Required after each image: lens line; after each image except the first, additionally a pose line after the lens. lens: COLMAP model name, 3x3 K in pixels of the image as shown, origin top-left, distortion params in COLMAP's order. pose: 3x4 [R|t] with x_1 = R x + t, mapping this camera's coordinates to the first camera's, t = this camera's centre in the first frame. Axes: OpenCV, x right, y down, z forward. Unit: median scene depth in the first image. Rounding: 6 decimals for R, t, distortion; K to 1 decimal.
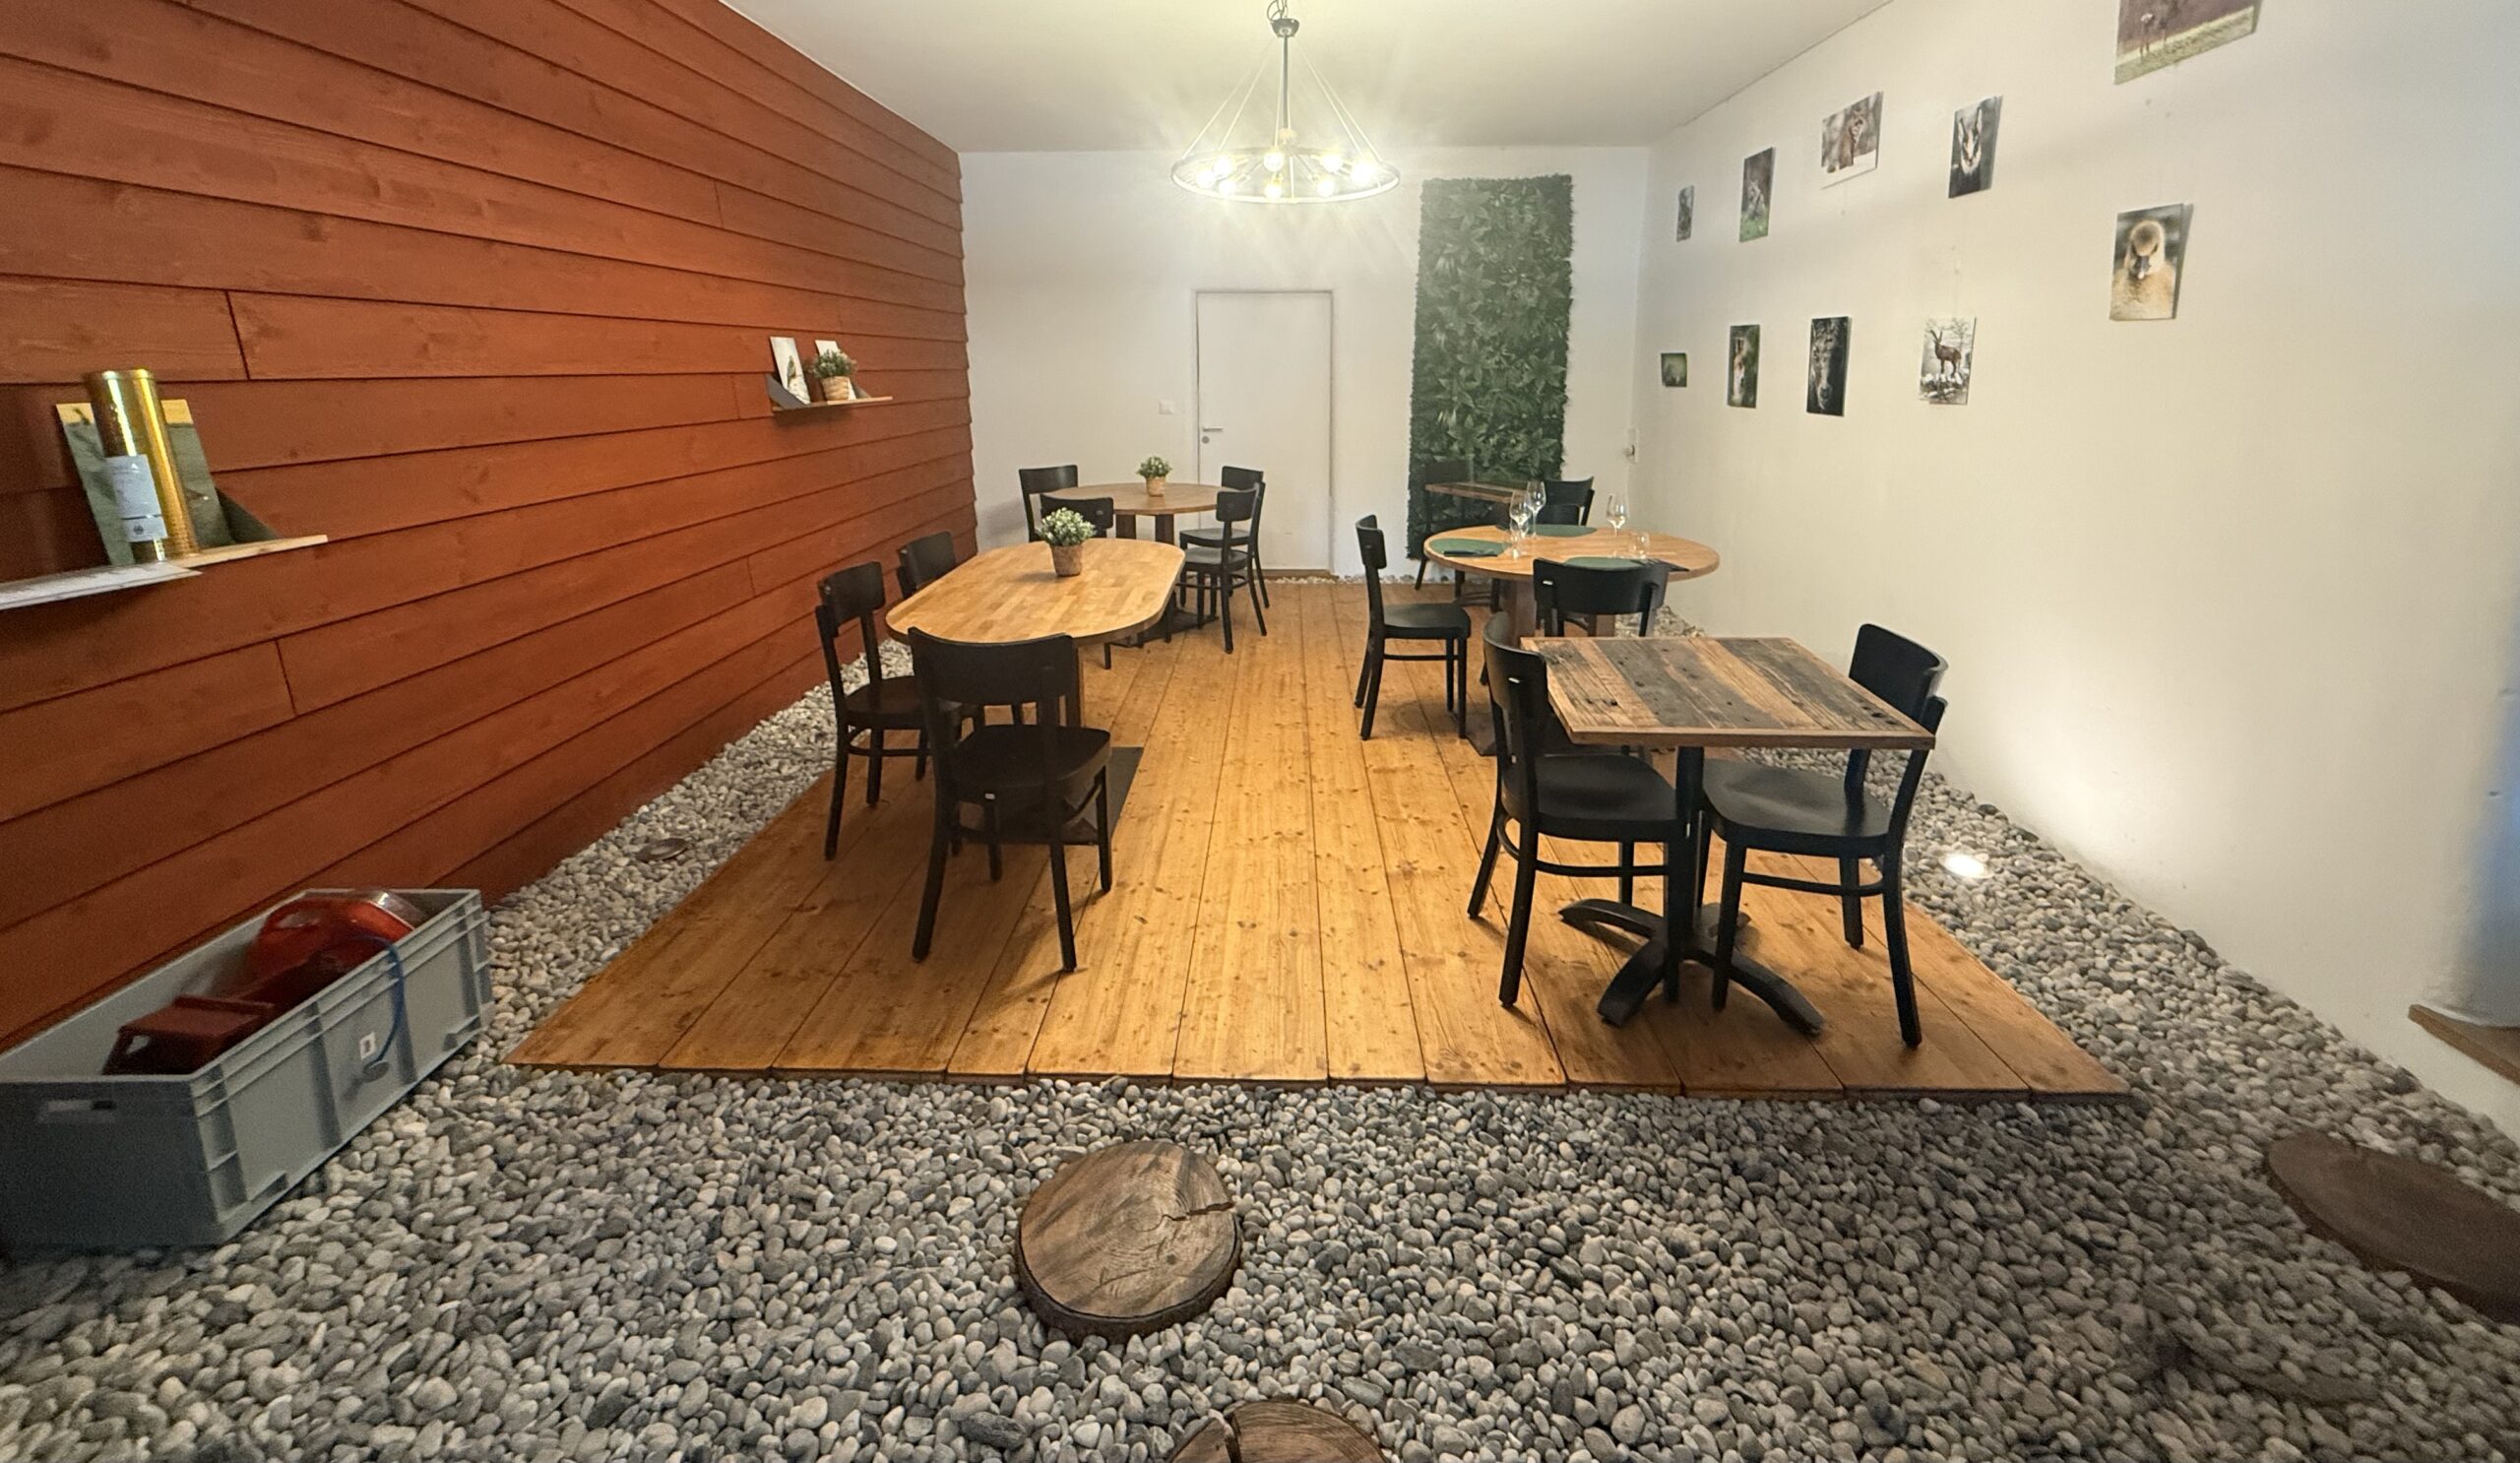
lens RADIAL K [[1047.6, 0, 1251.8], [0, 1047.6, 556.5], [0, 0, 1]] dist [0.000166, 0.000286]
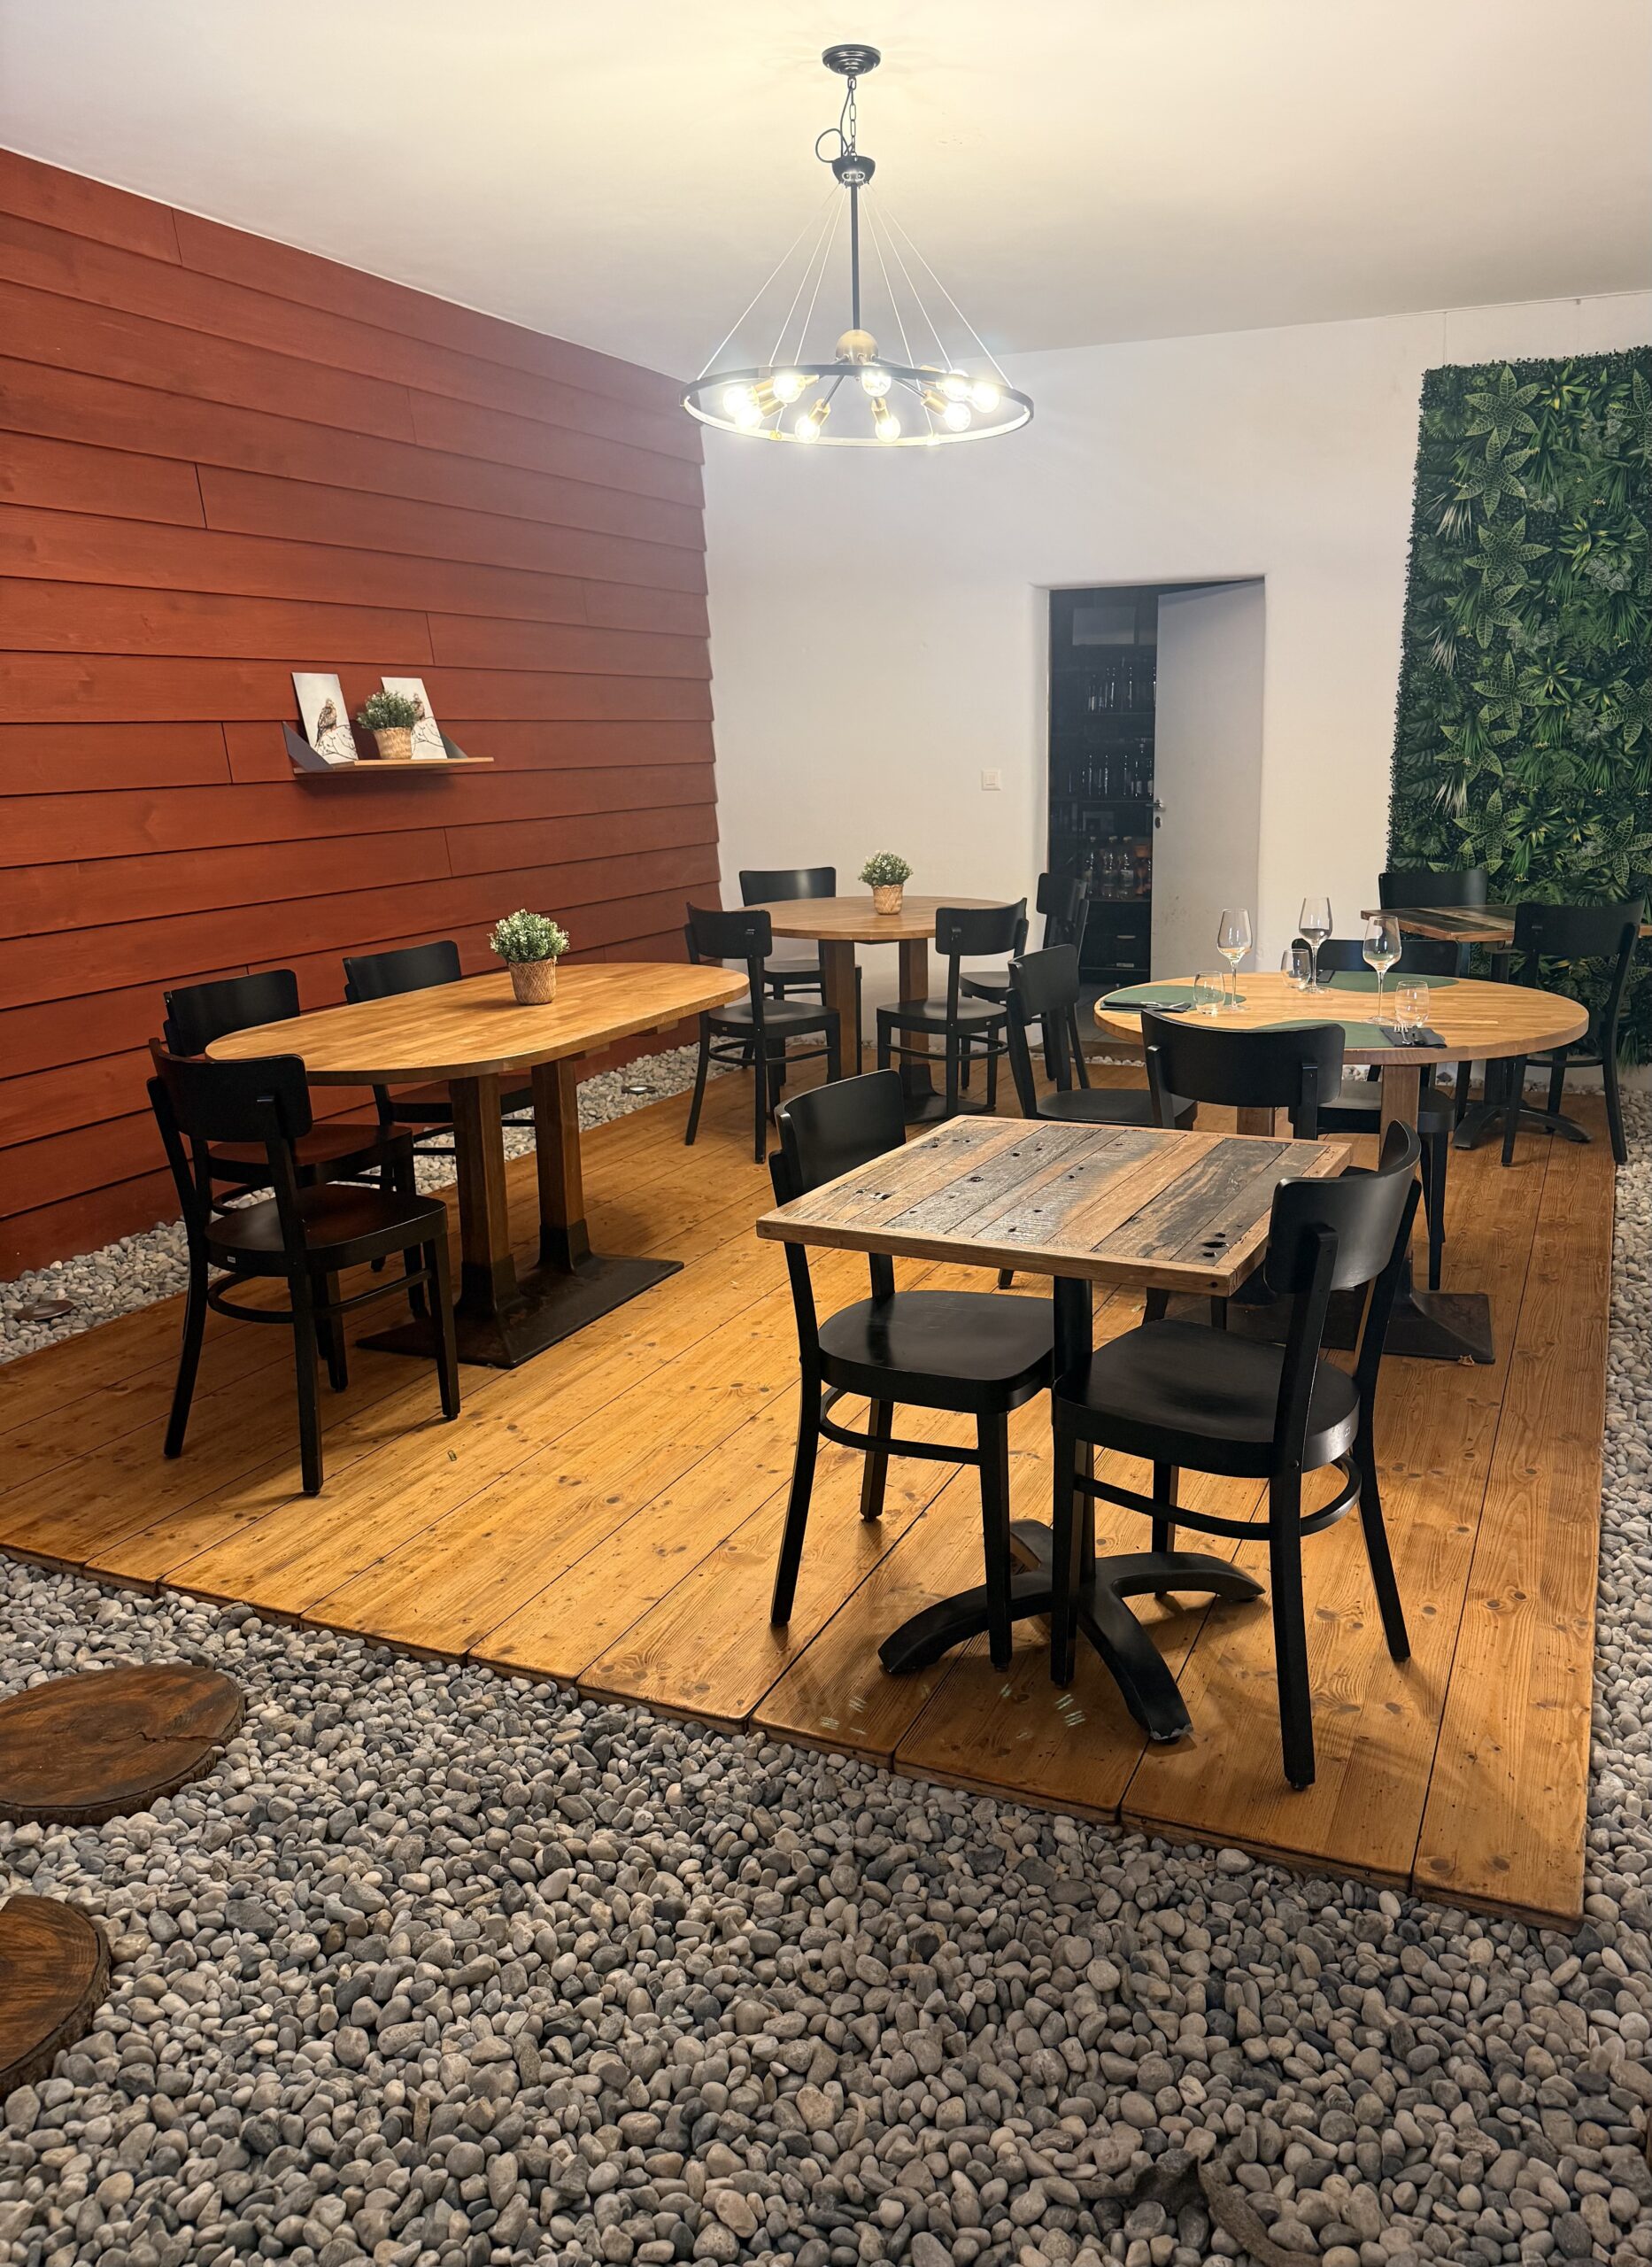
lens RADIAL K [[1760.8, 0, 828.2], [0, 1760.8, 1130.2], [0, 0, 1]] dist [0.011558, -0.017009]
pose [[0.925579, 0.074799, -0.371090, 0.414528], [-0.056873, 0.996635, 0.059033, 0.020004], [0.374257, -0.033535, 0.926718, -0.031793]]
